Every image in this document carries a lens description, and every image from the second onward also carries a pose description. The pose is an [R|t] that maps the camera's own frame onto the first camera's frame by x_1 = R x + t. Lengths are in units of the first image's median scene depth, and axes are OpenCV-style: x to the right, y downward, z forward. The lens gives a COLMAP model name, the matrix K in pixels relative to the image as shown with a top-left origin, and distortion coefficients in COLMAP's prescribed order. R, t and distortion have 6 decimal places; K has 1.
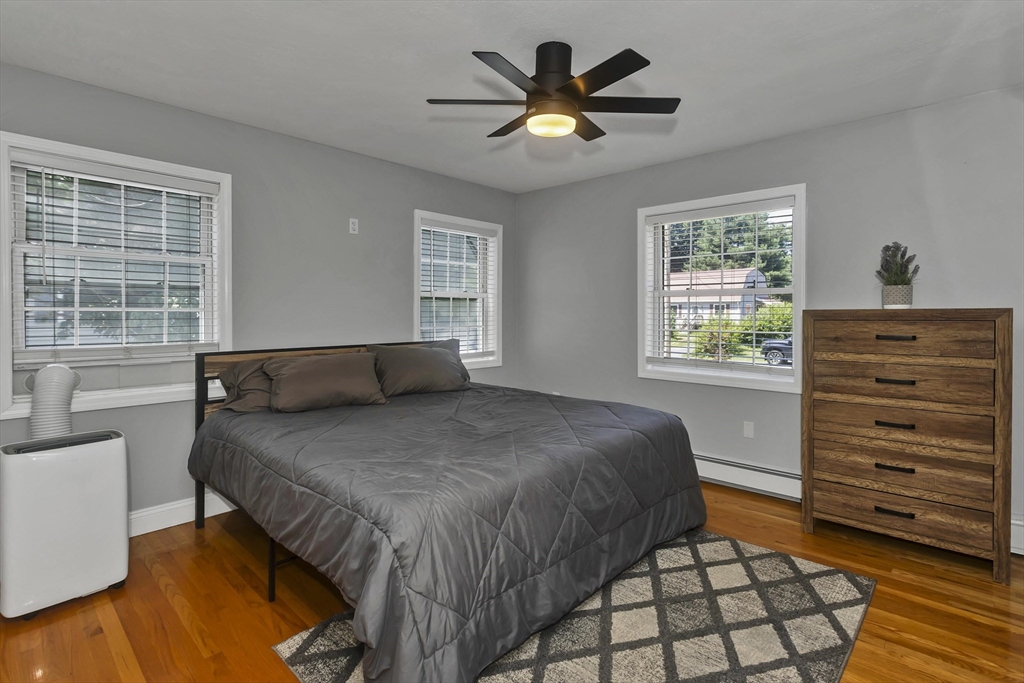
lens RADIAL K [[493.6, 0, 515.9], [0, 493.6, 321.3], [0, 0, 1]] dist [-0.000666, 0.000300]
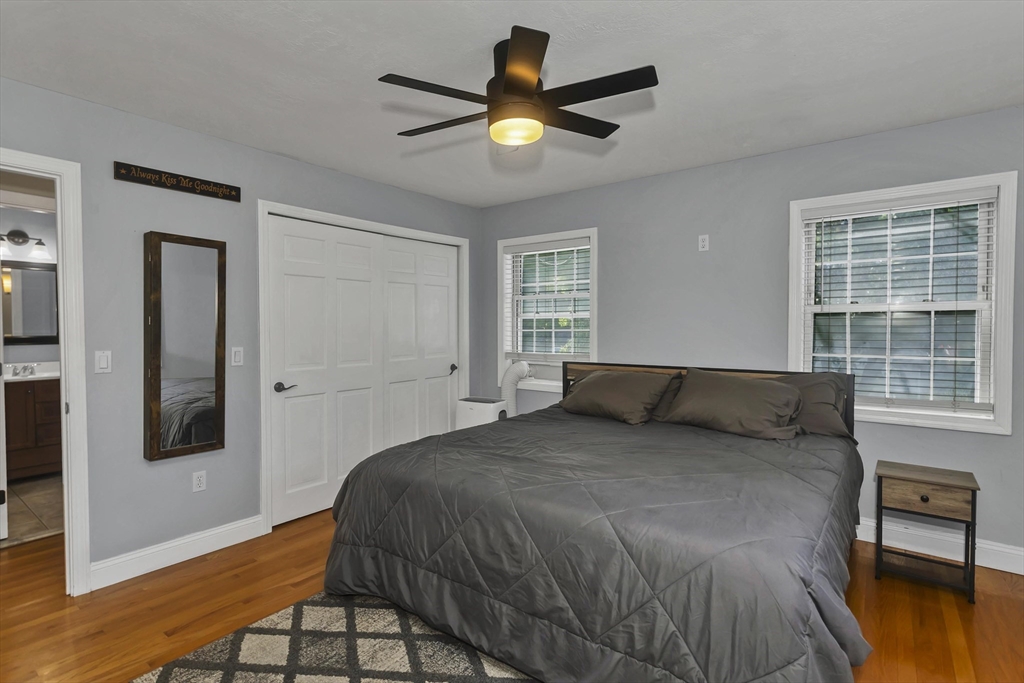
lens RADIAL K [[490.3, 0, 512.0], [0, 490.3, 341.5], [0, 0, 1]] dist [-0.001088, -0.000110]
pose [[0.111345, 0.025355, -0.993458, 0.751575], [-0.018401, 0.999556, 0.023449, -0.023482], [0.993611, 0.015670, 0.111762, 0.688235]]
